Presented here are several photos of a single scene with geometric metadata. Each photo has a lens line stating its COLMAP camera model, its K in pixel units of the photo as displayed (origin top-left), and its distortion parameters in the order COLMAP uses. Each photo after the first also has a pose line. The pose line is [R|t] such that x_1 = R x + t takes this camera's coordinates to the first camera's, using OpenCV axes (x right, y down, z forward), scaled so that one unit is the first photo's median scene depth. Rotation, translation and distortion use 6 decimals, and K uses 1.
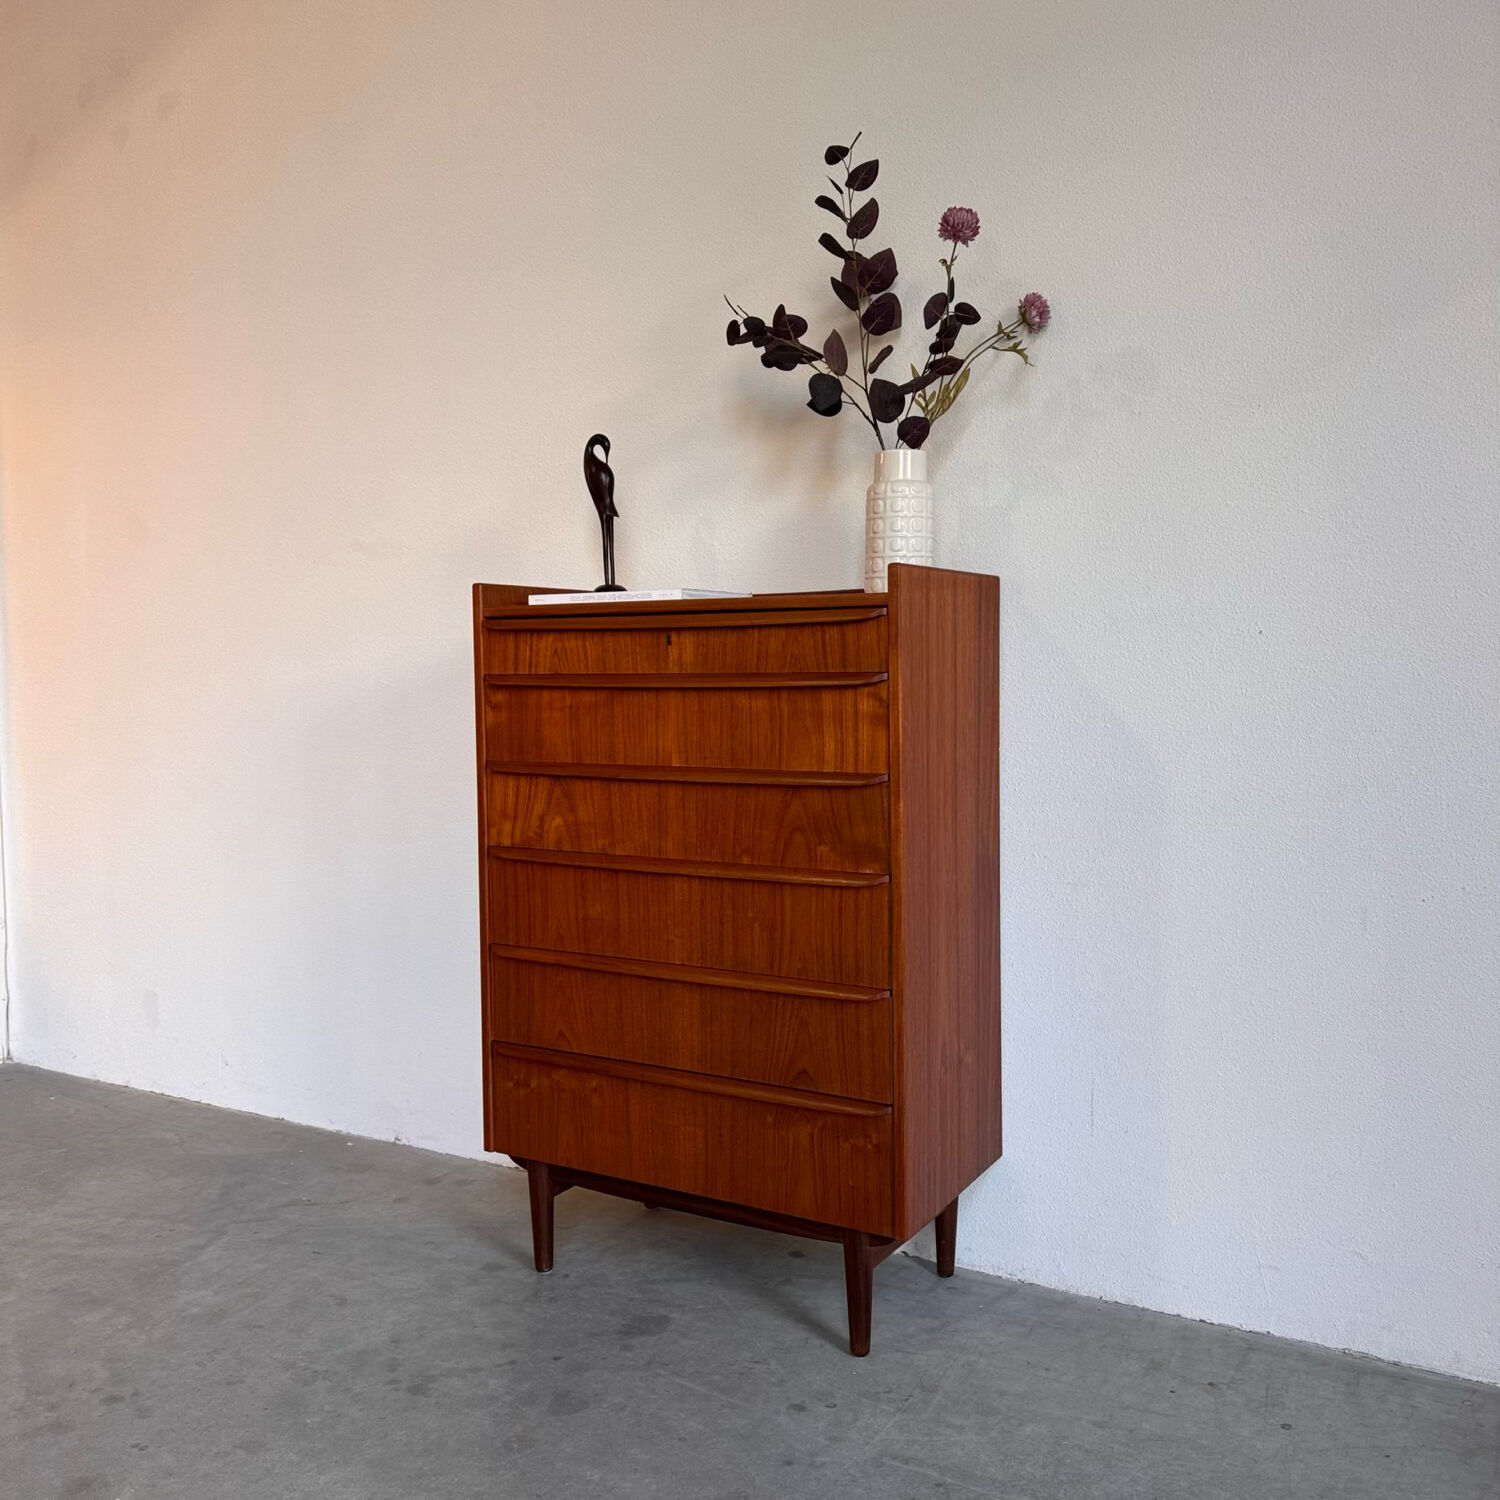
lens RADIAL K [[1409.0, 0, 745.9], [0, 1409.0, 745.3], [0, 0, 1]] dist [0.078352, 0.000000]
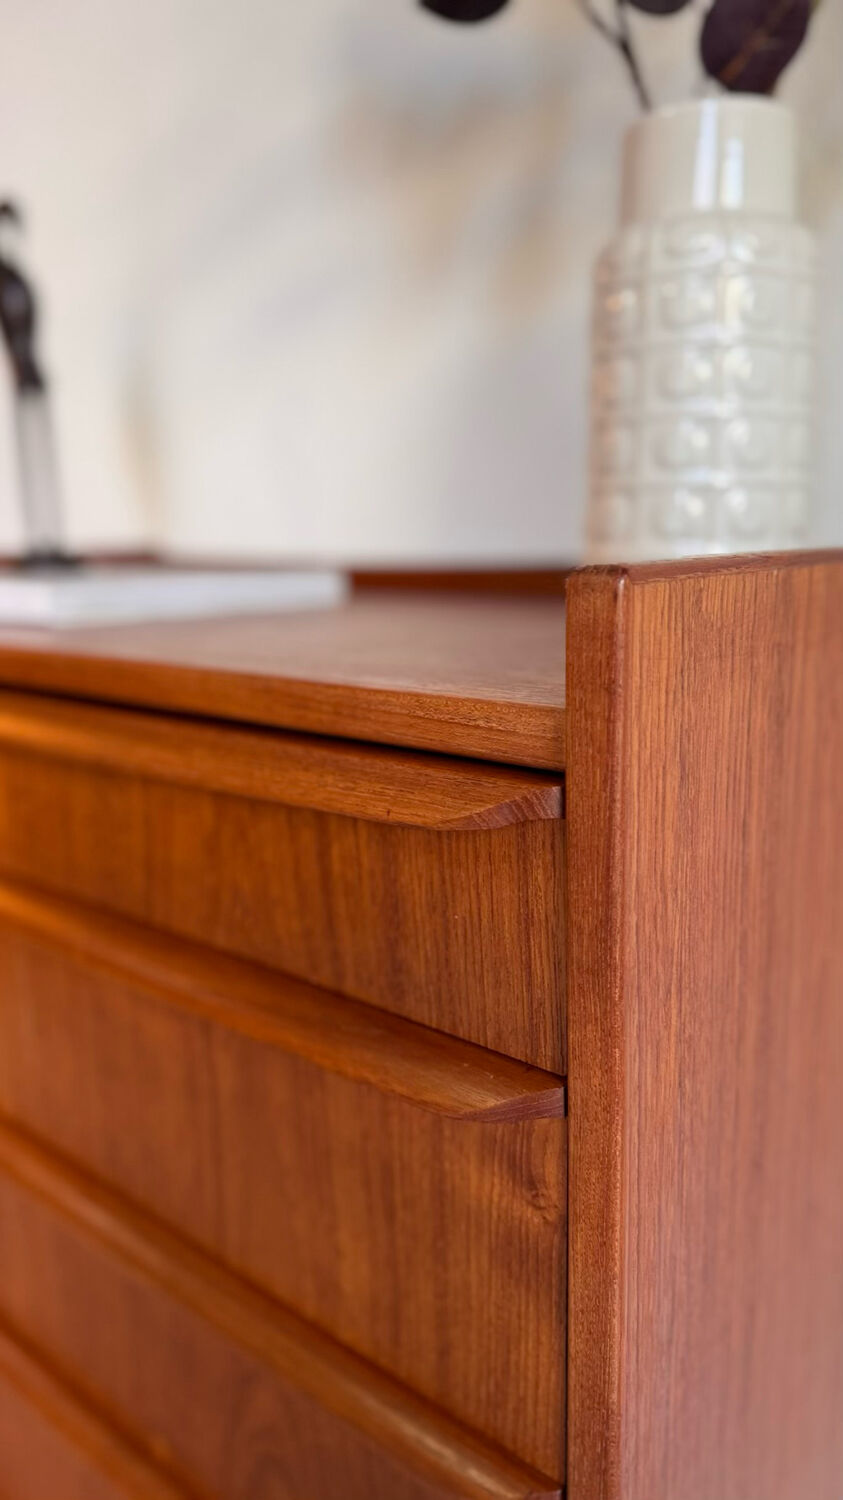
lens RADIAL K [[1065.9, 0, 425.2], [0, 1065.9, 741.7], [0, 0, 1]] dist [0.035084, -0.048718]
pose [[0.981968, 0.025036, -0.187382, 0.098307], [0.001845, 0.989876, 0.141925, -0.112729], [0.189039, -0.139711, 0.971980, 0.765807]]
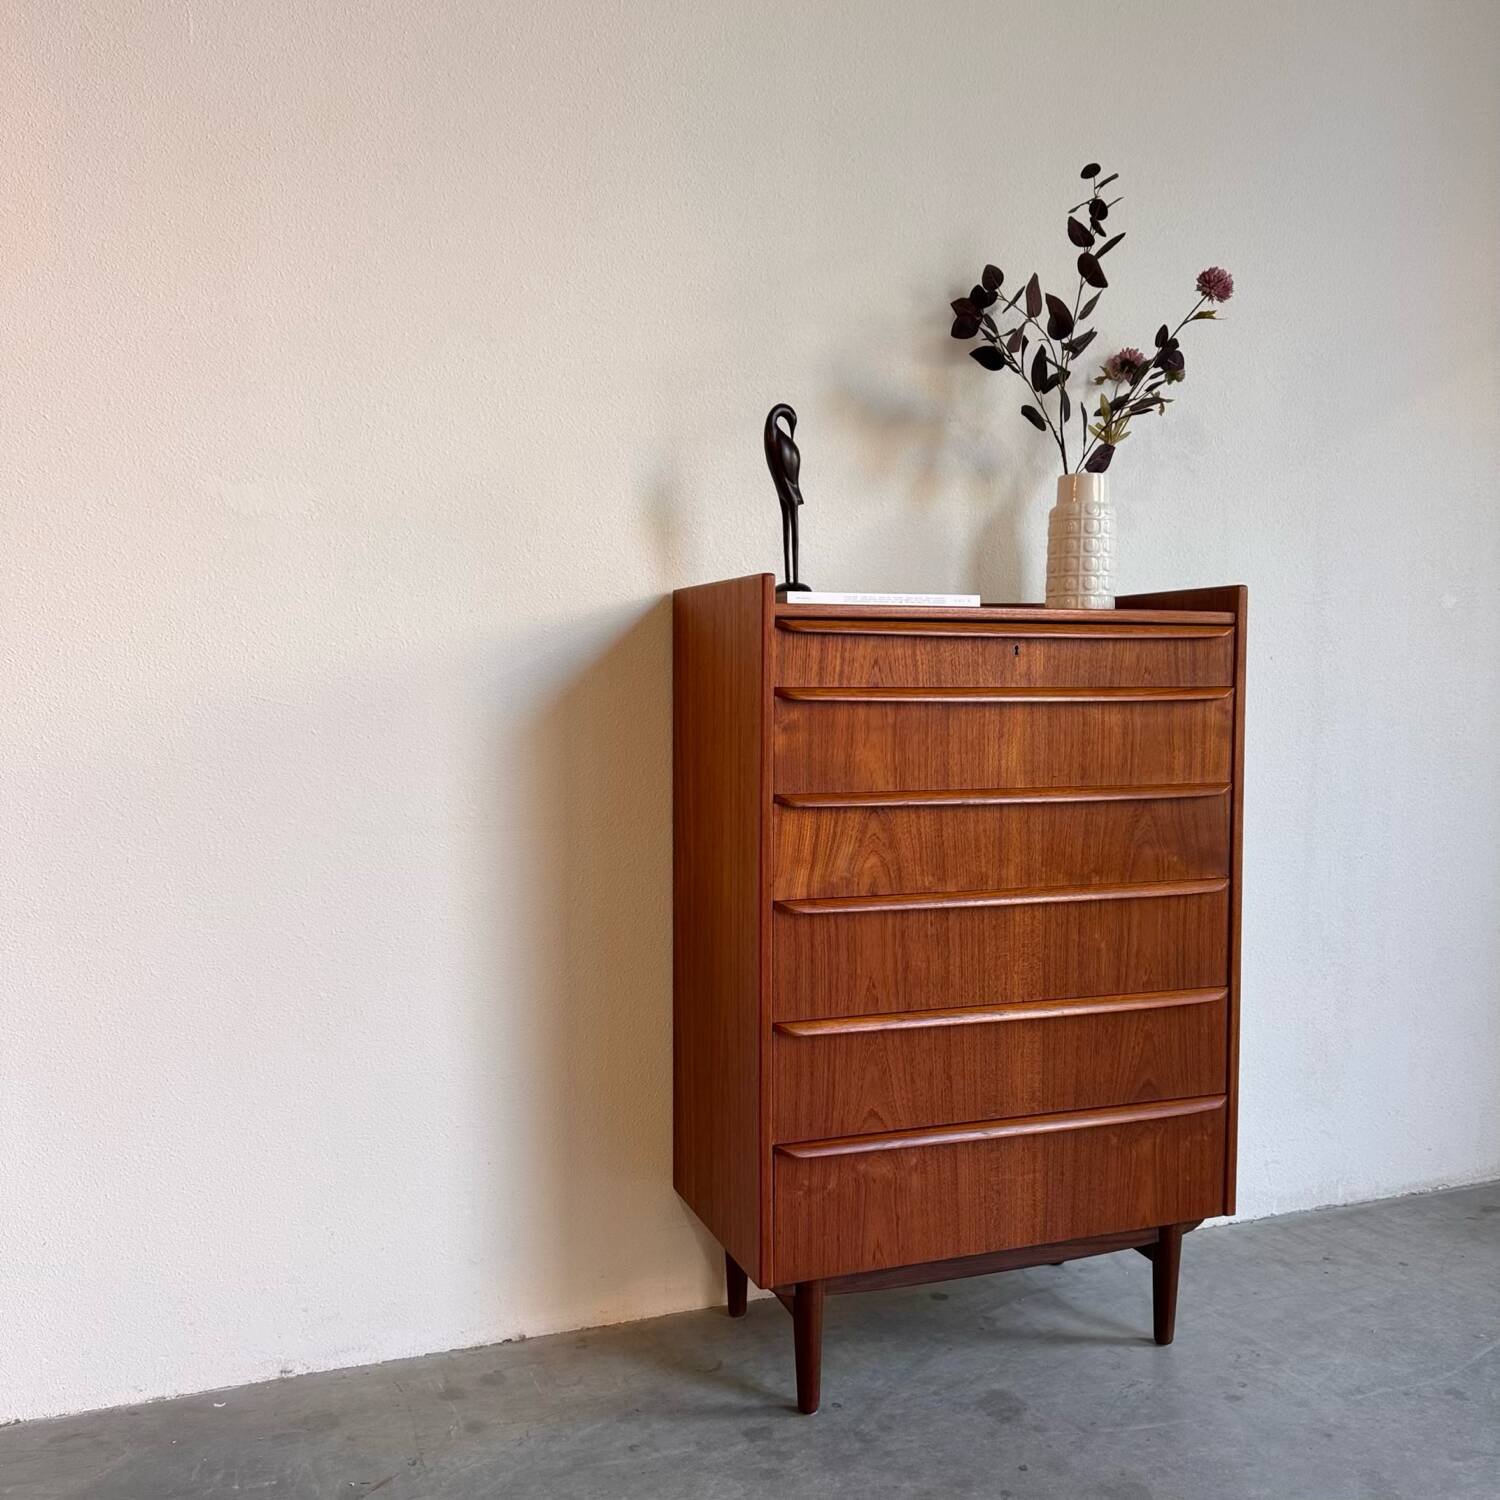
lens RADIAL K [[1409.0, 0, 754.6], [0, 1409.0, 765.5], [0, 0, 1]] dist [0.078352, 0.000000]
pose [[0.630989, -0.034245, 0.775036, -0.868672], [0.035013, 0.999264, 0.015647, -0.019921], [-0.775002, 0.017263, 0.631723, 0.544418]]
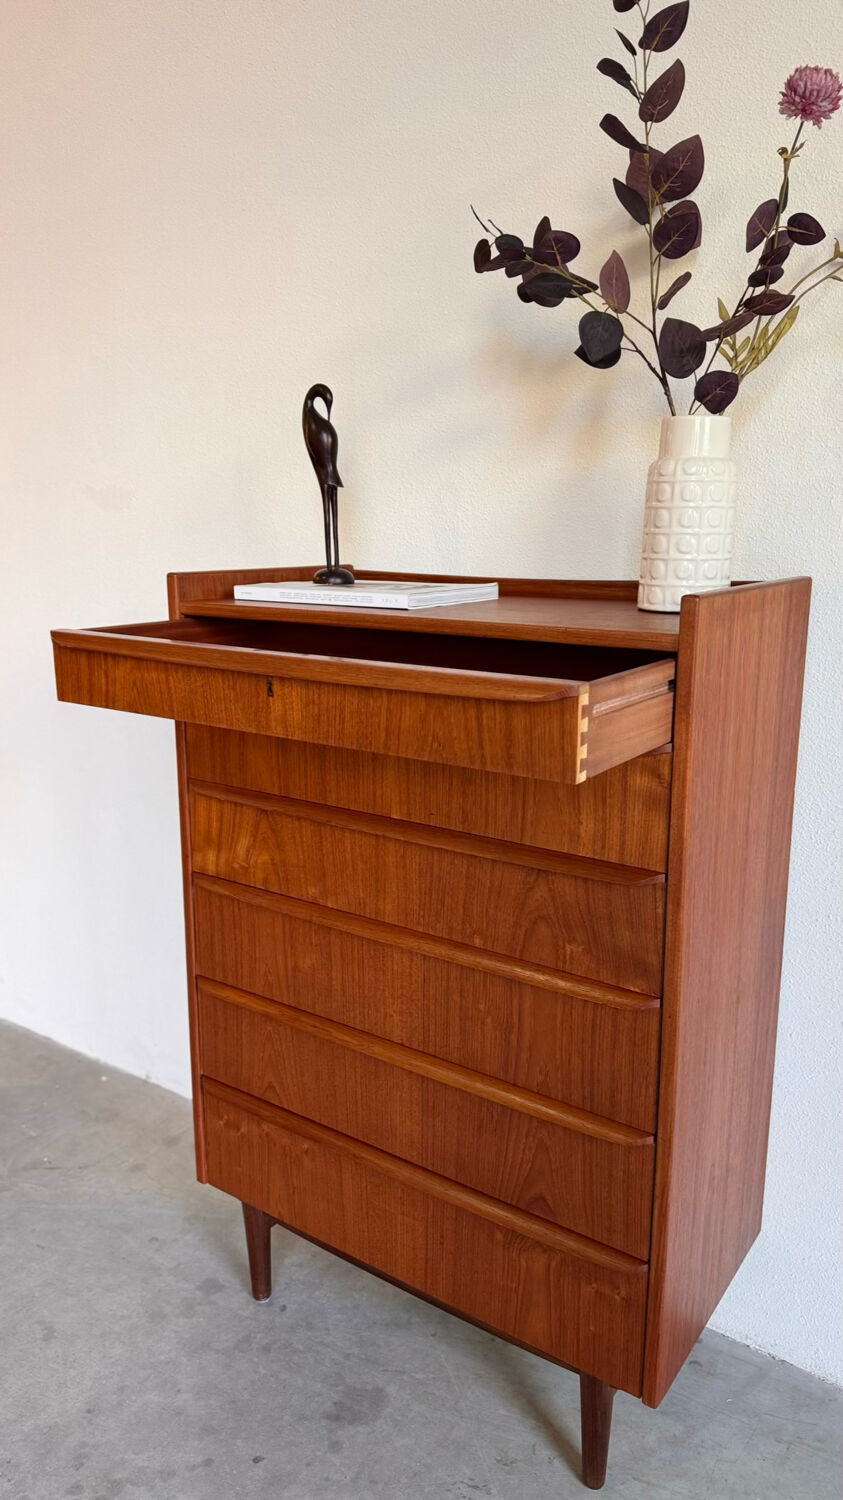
lens RADIAL K [[1065.9, 0, 420.2], [0, 1065.9, 748.0], [0, 0, 1]] dist [0.035084, -0.048718]
pose [[0.996446, 0.028801, -0.079157, 0.011828], [-0.015972, 0.987285, 0.158153, -0.122145], [0.082705, -0.156327, 0.984237, 0.394463]]
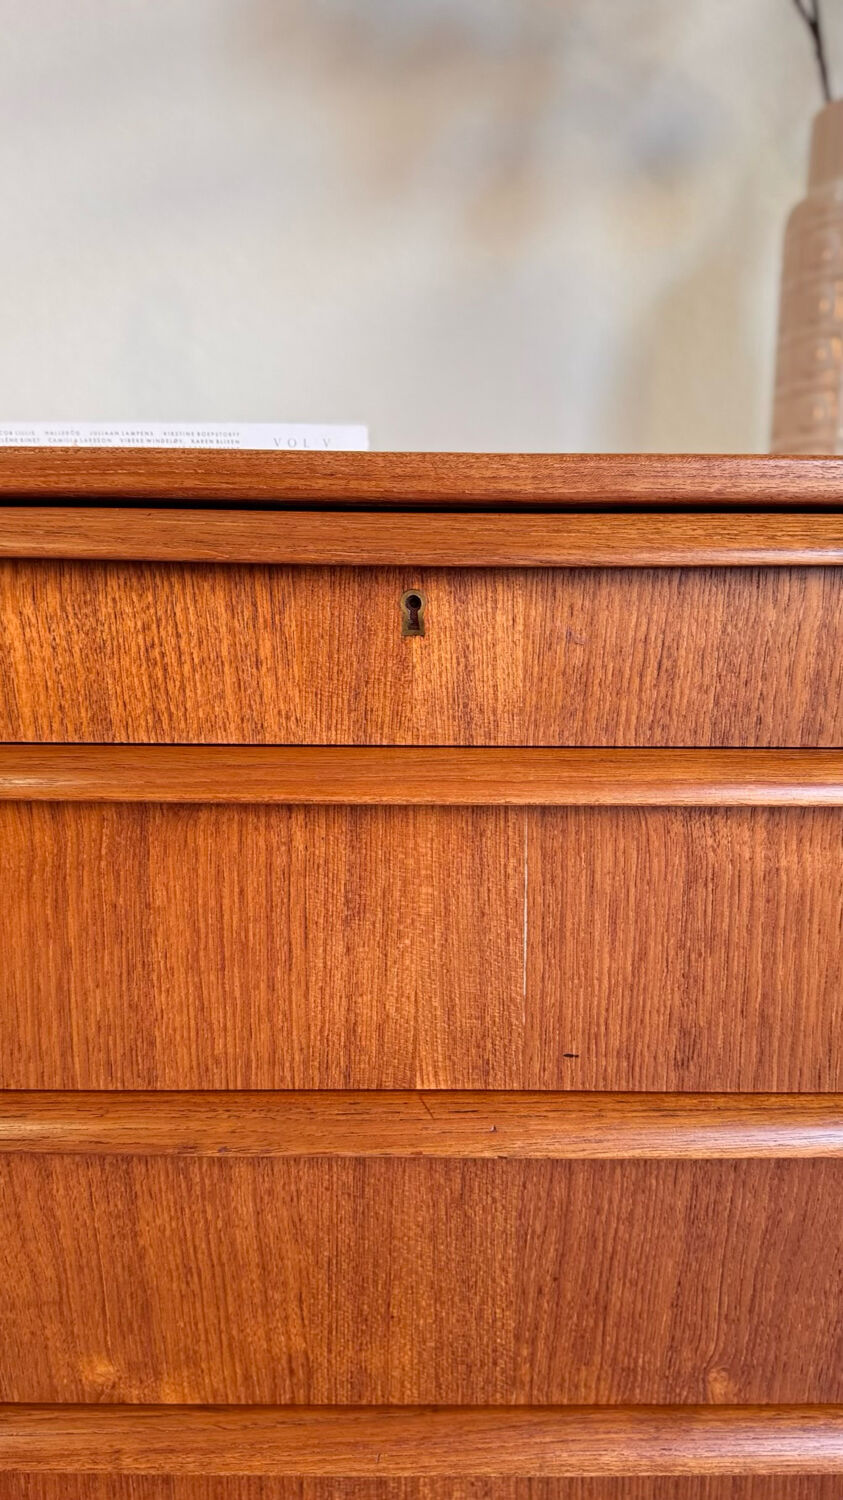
lens RADIAL K [[1065.9, 0, 427.7], [0, 1065.9, 754.9], [0, 0, 1]] dist [0.035084, -0.048718]
pose [[0.857269, -0.057583, 0.511638, -0.149564], [0.013367, 0.995880, 0.089687, -0.065762], [-0.514695, -0.070046, 0.854507, 0.823515]]
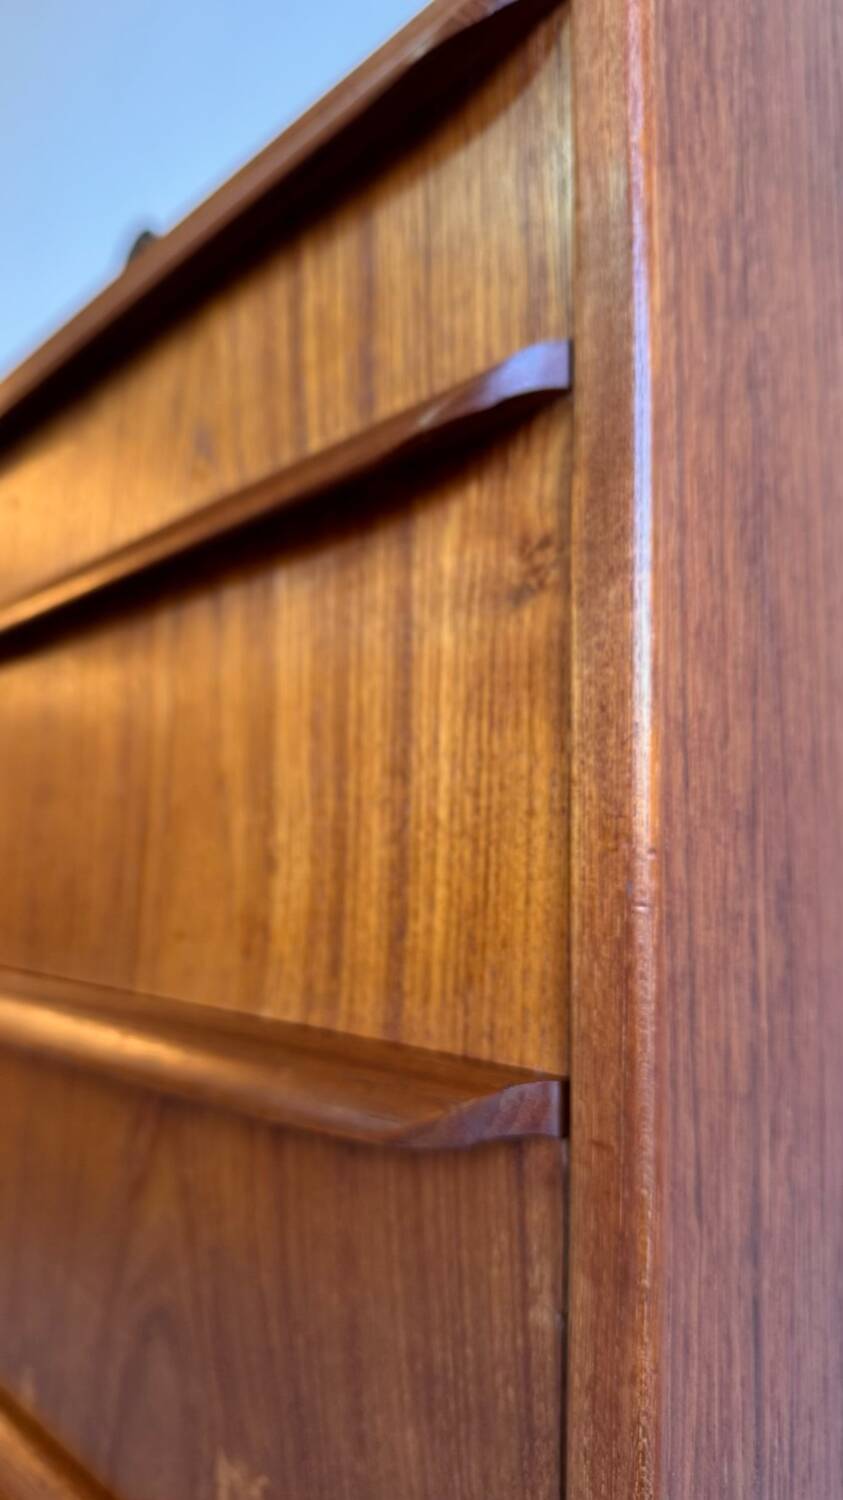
lens RADIAL K [[1112.8, 0, 418.3], [0, 1112.8, 740.9], [0, 0, 1]] dist [0.009824, -0.010526]
pose [[0.948396, -0.006709, -0.317018, 0.110095], [-0.053527, 0.982041, -0.180915, 0.007994], [0.312539, 0.188548, 0.931004, 0.808510]]
